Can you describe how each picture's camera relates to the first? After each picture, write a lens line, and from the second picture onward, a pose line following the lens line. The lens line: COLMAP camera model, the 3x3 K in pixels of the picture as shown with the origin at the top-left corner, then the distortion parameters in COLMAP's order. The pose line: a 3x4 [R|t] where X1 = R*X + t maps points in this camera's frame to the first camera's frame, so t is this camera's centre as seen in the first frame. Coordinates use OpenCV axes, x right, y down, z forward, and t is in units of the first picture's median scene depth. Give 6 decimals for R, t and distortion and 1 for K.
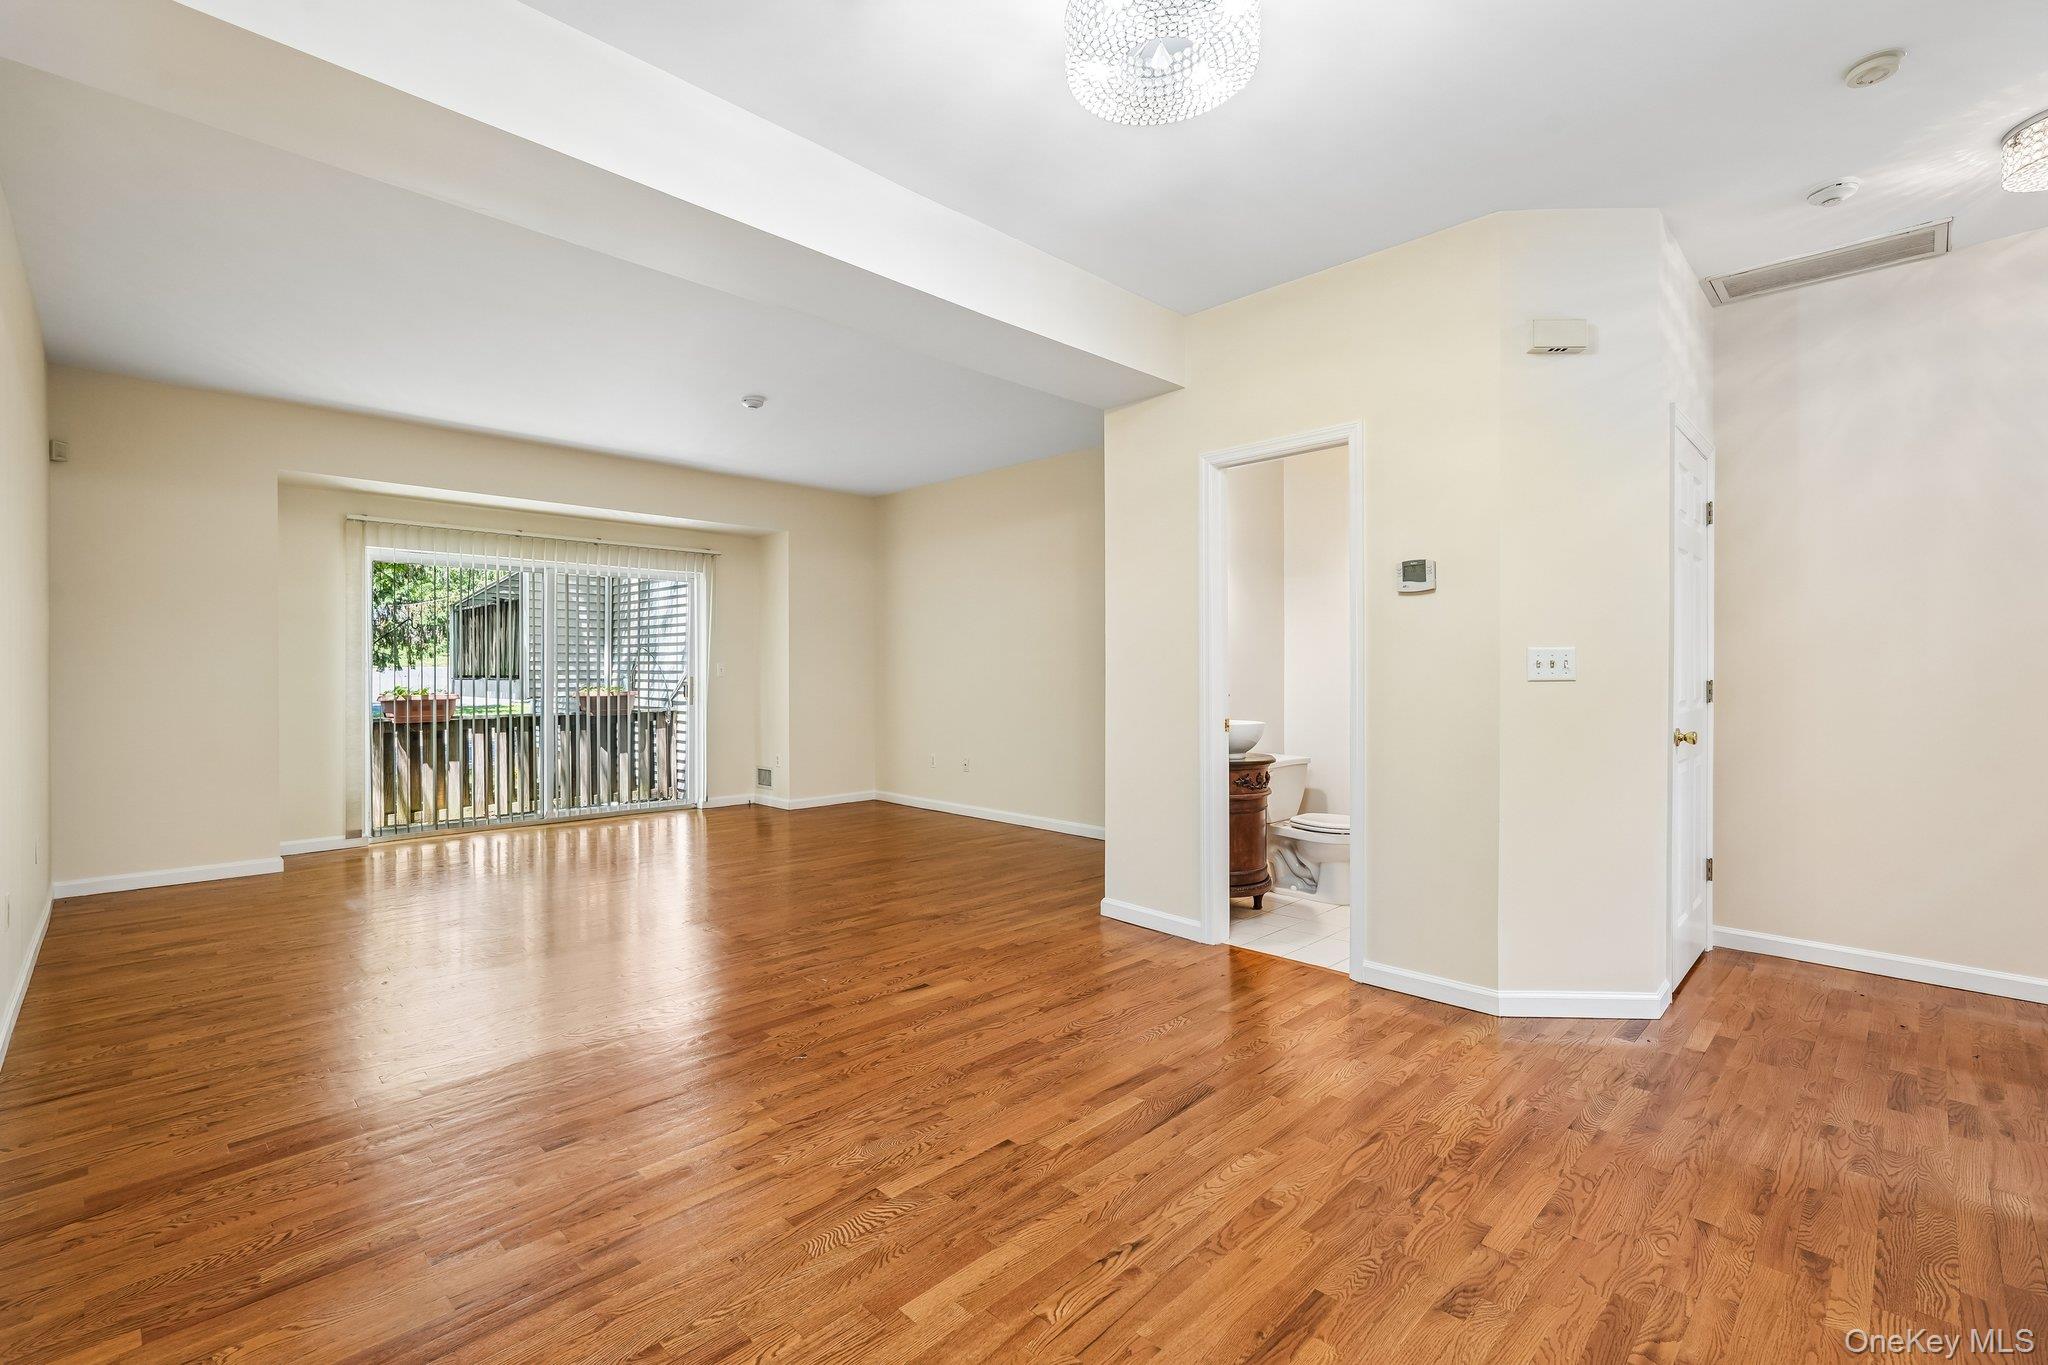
lens RADIAL K [[924.5, 0, 1029.4], [0, 924.5, 677.1], [0, 0, 1]] dist [-0.013846, 0.007963]
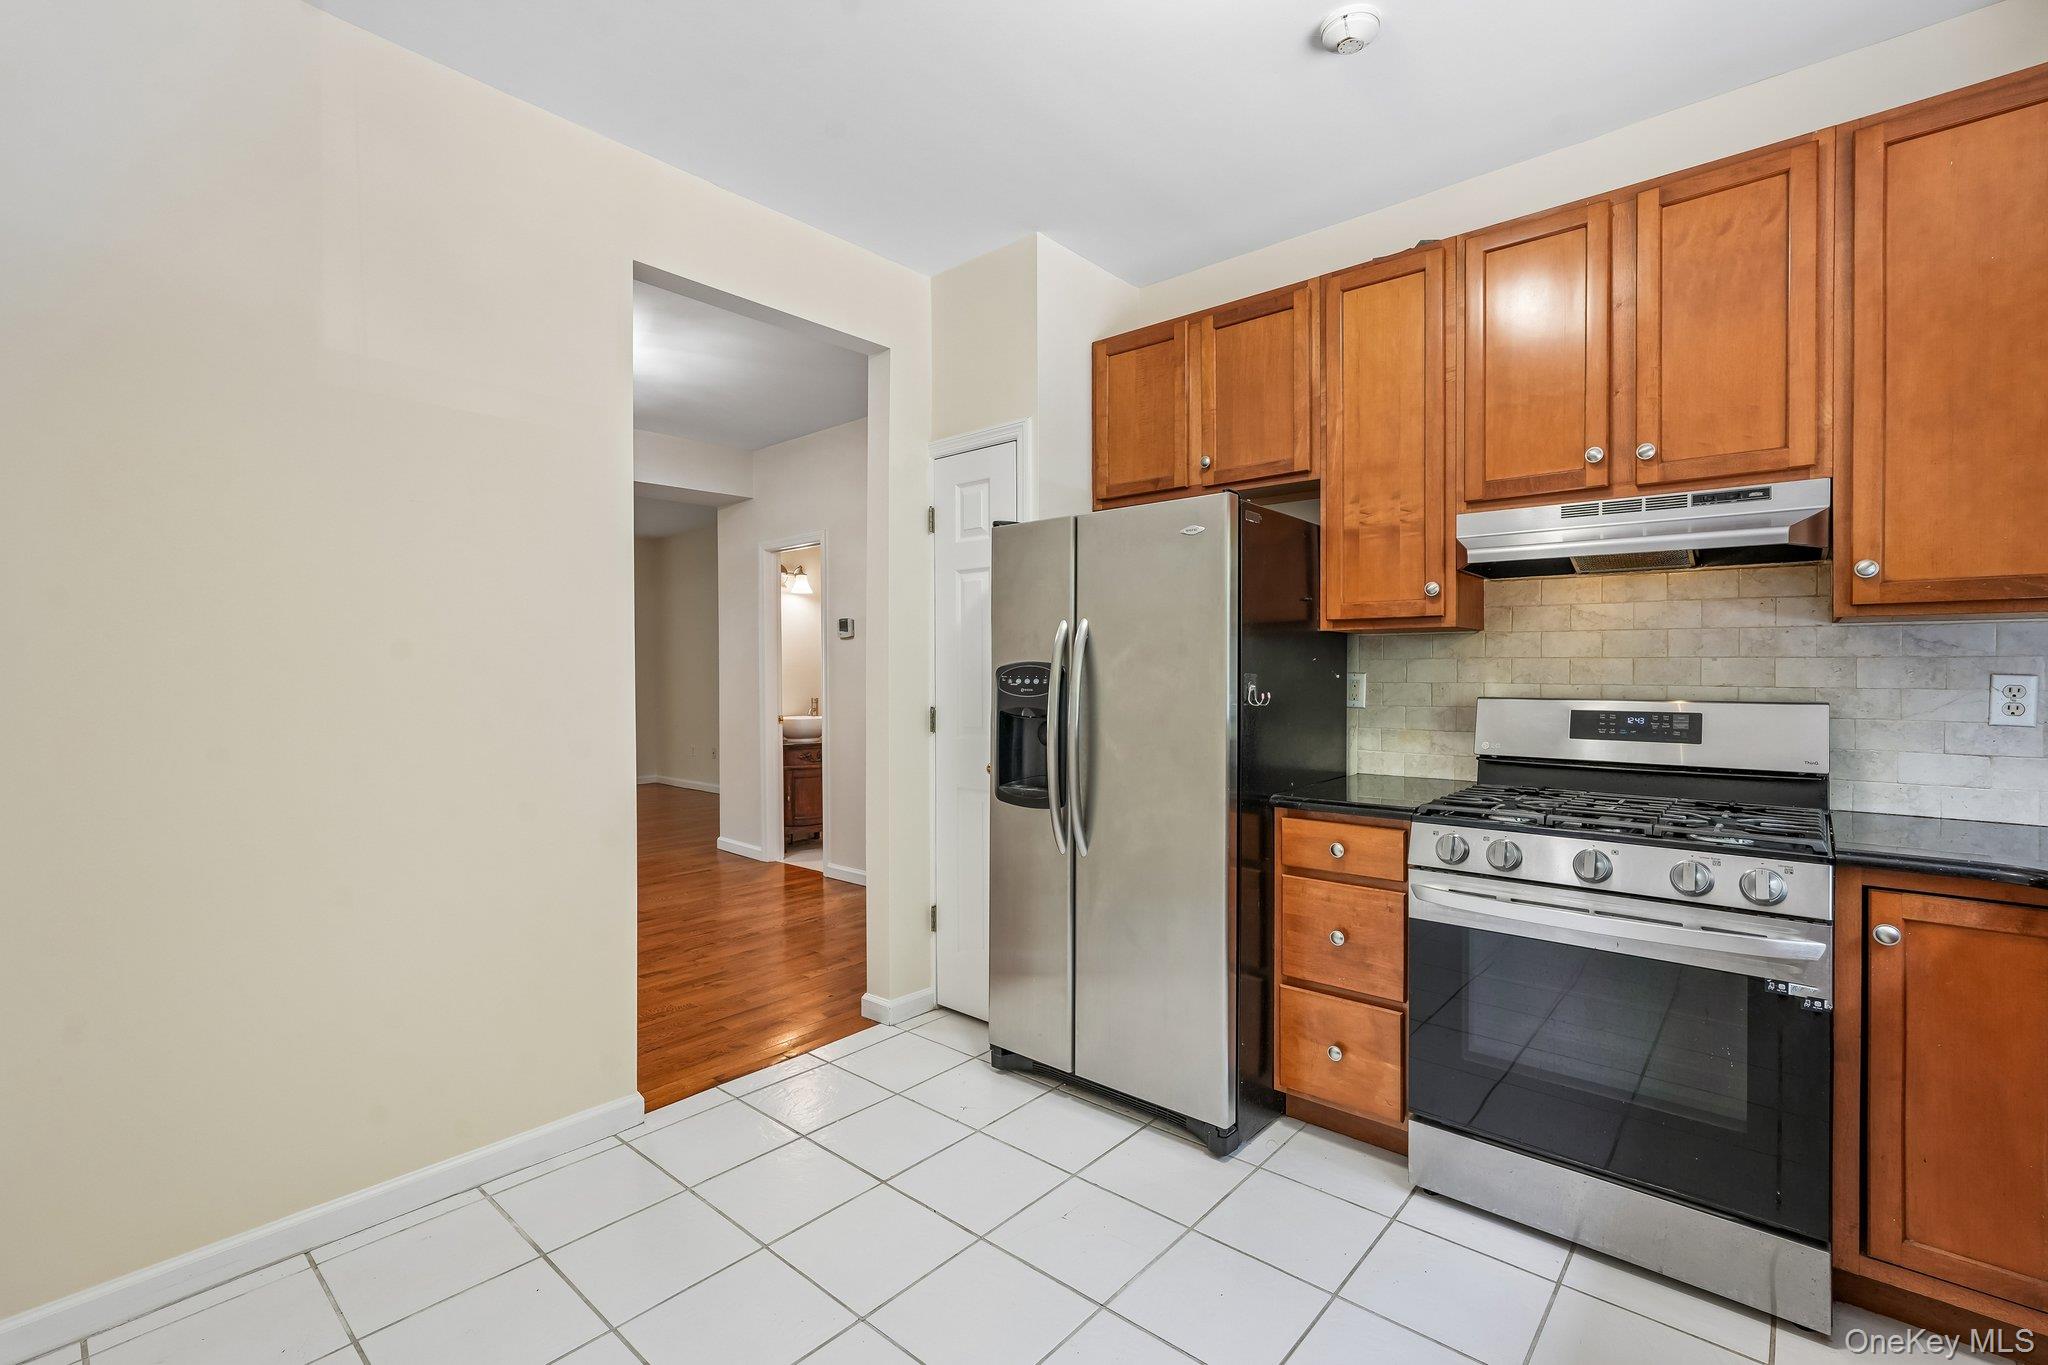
lens RADIAL K [[924.5, 0, 1019.5], [0, 924.5, 678.8], [0, 0, 1]] dist [-0.013846, 0.007963]
pose [[0.998486, 0.000339, 0.055013, 0.419319], [-0.000430, 0.999999, 0.001642, -0.014390], [-0.055013, -0.001663, 0.998484, -0.438189]]
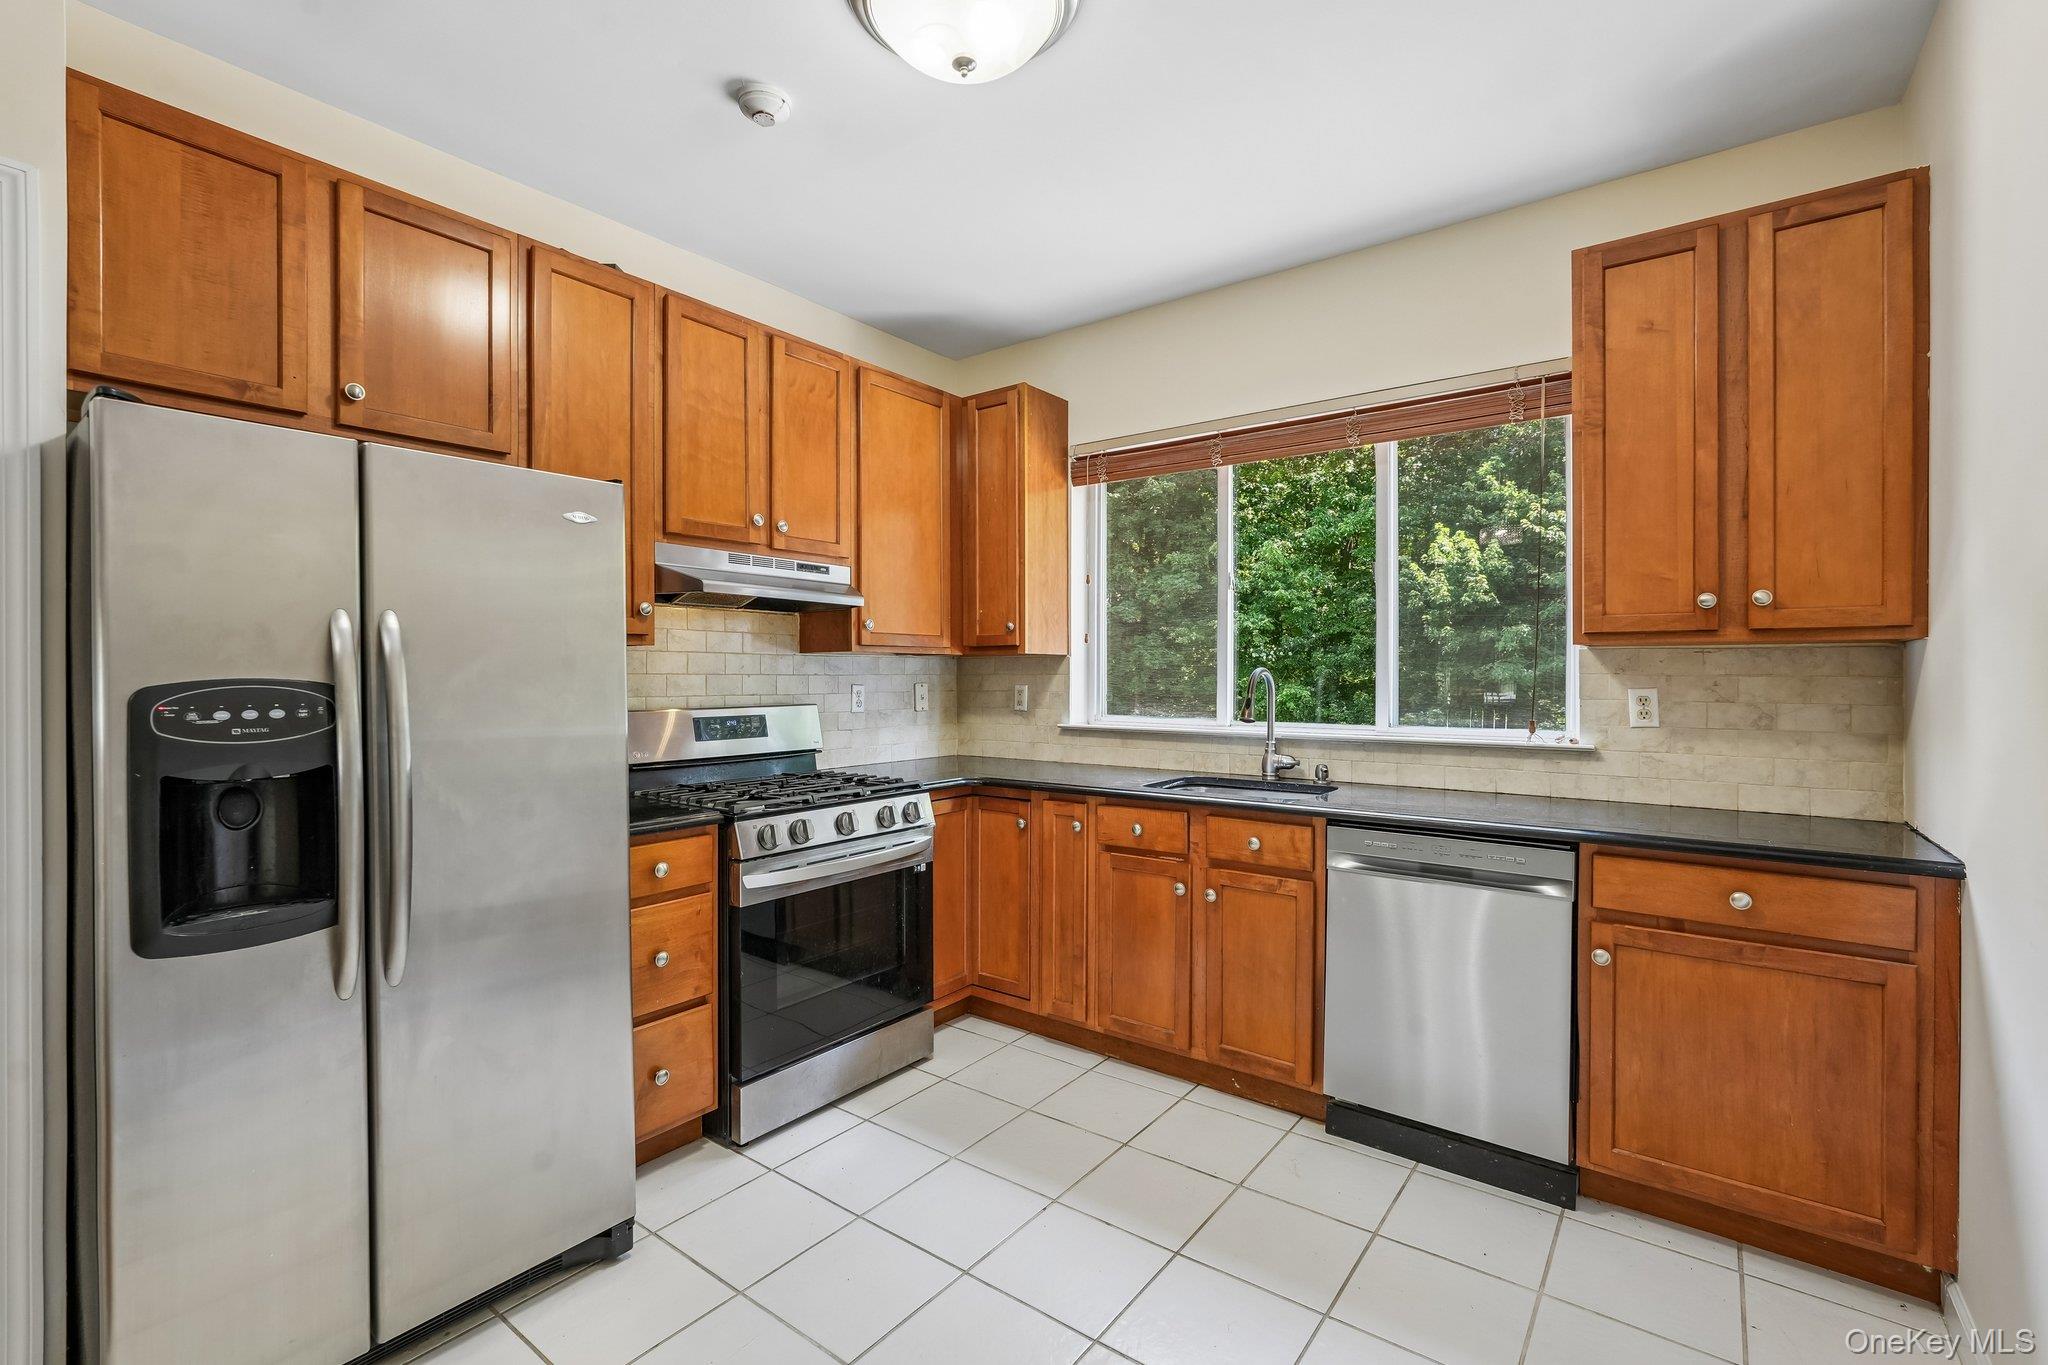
lens RADIAL K [[924.5, 0, 1008.7], [0, 924.5, 677.7], [0, 0, 1]] dist [-0.013846, 0.007963]
pose [[-0.134606, -0.001405, 0.990898, 0.125683], [0.008775, 0.999958, 0.002610, -0.022493], [-0.990860, 0.009046, -0.134588, -0.090977]]
